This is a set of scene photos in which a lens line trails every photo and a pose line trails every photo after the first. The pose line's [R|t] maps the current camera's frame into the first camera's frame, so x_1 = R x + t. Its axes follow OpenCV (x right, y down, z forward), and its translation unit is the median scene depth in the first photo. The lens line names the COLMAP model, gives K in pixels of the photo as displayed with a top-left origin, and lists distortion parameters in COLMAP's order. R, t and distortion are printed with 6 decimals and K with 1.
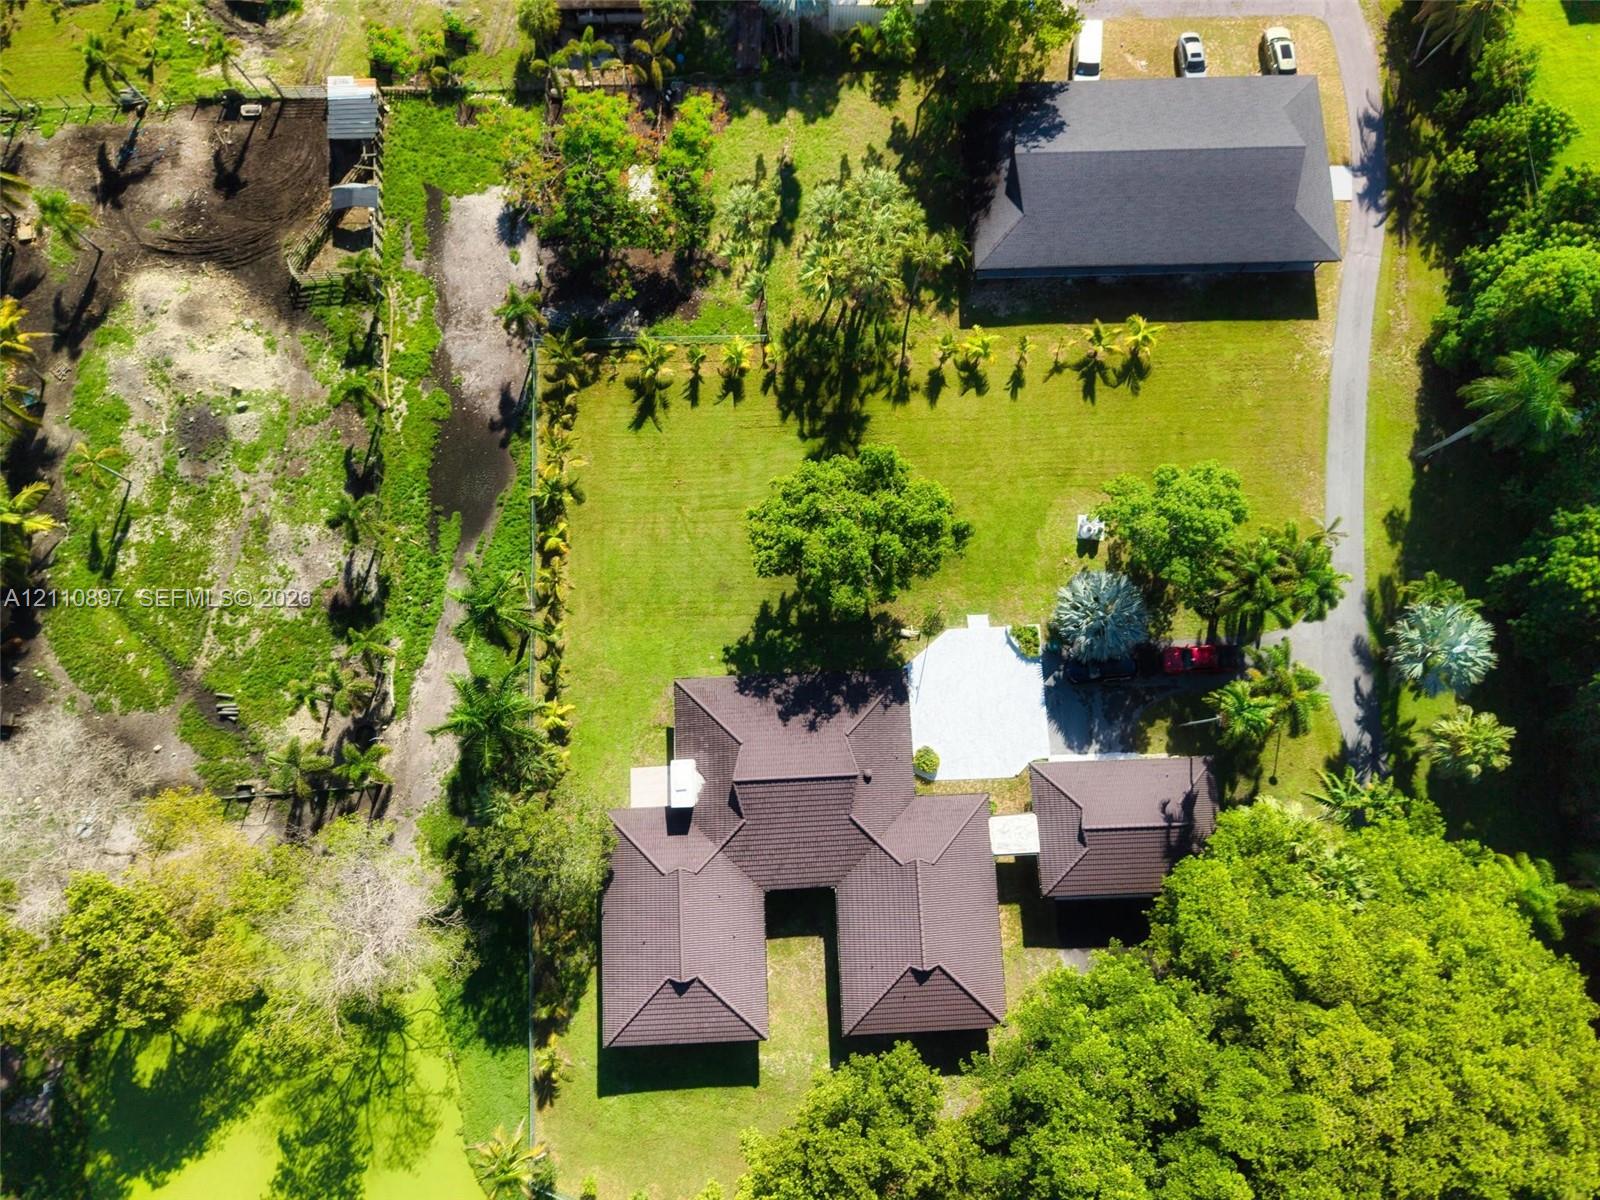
lens RADIAL K [[1093.1, 0, 800.0], [0, 1093.1, 600.0], [0, 0, 1]] dist [0.069559, -0.060324]
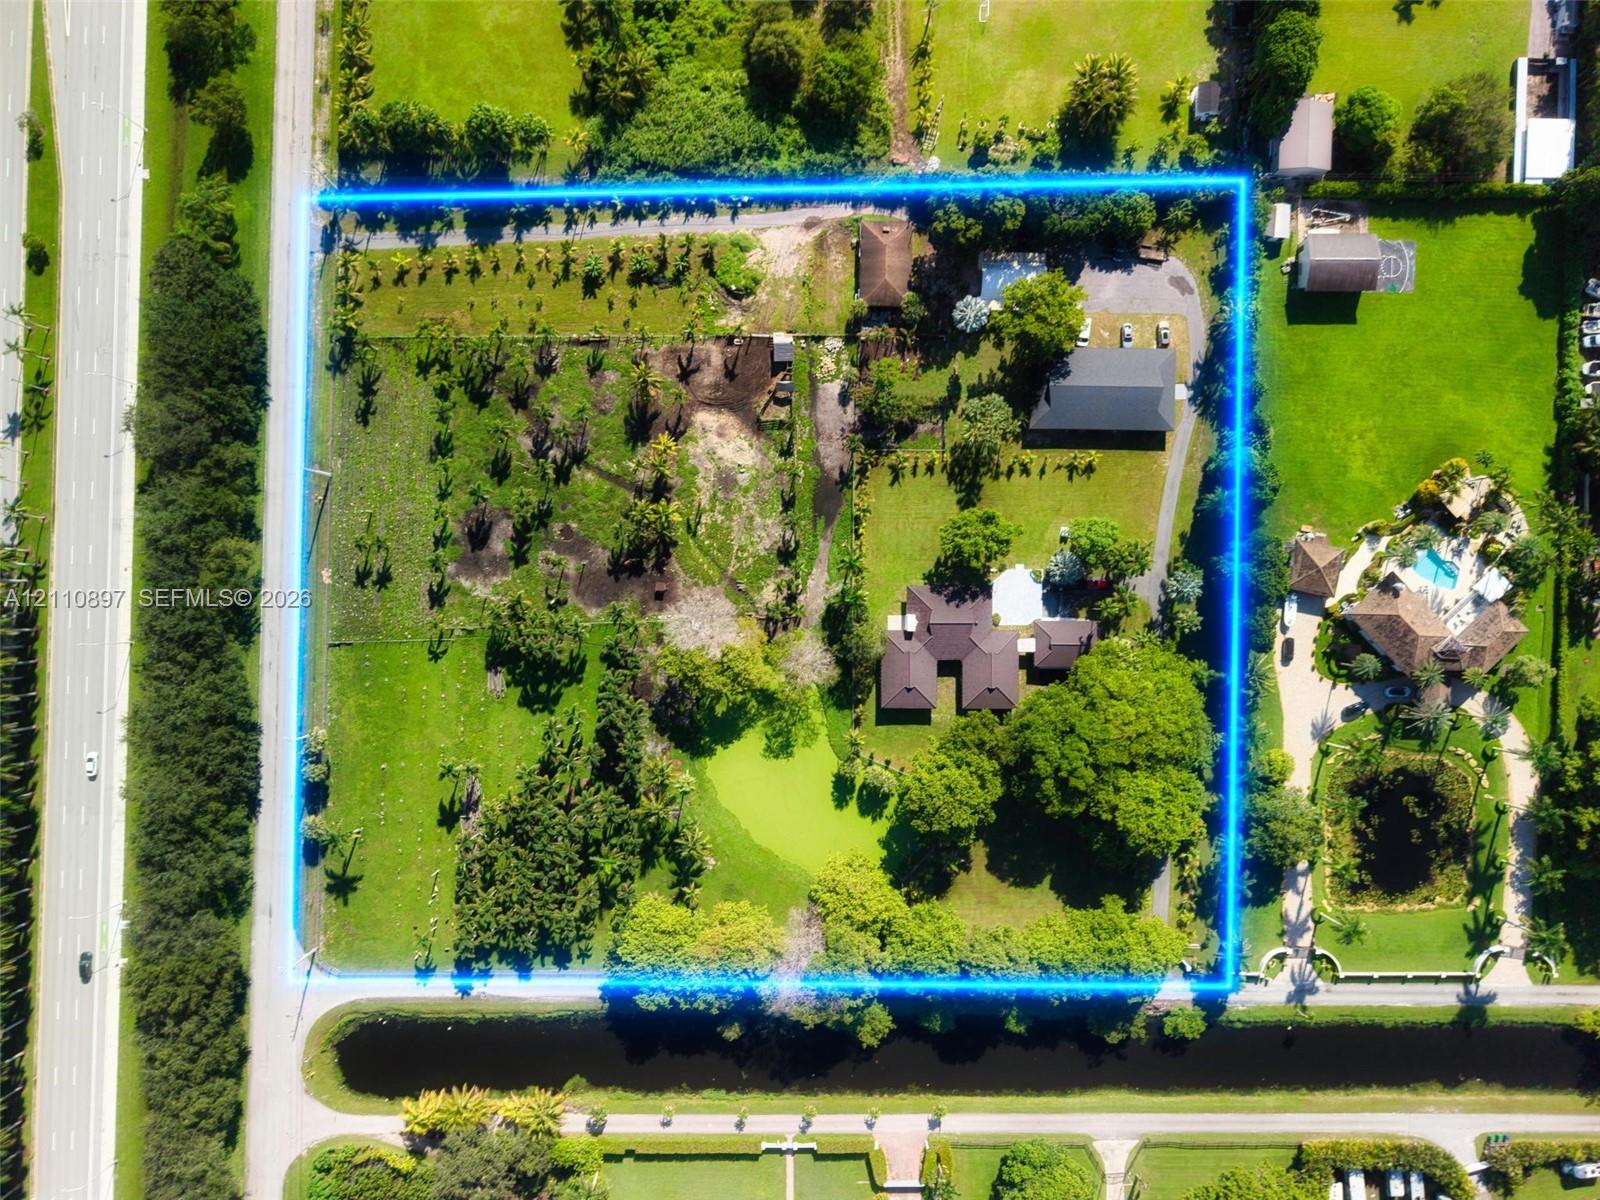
lens RADIAL K [[1190.2, 0, 799.0], [0, 1190.2, 607.2], [0, 0, 1]] dist [0.131628, -0.155552]
pose [[0.998929, 0.046222, 0.001897, -0.366328], [-0.045835, 0.983352, 0.175837, -0.364596], [0.006262, -0.175735, 0.984418, -1.838741]]
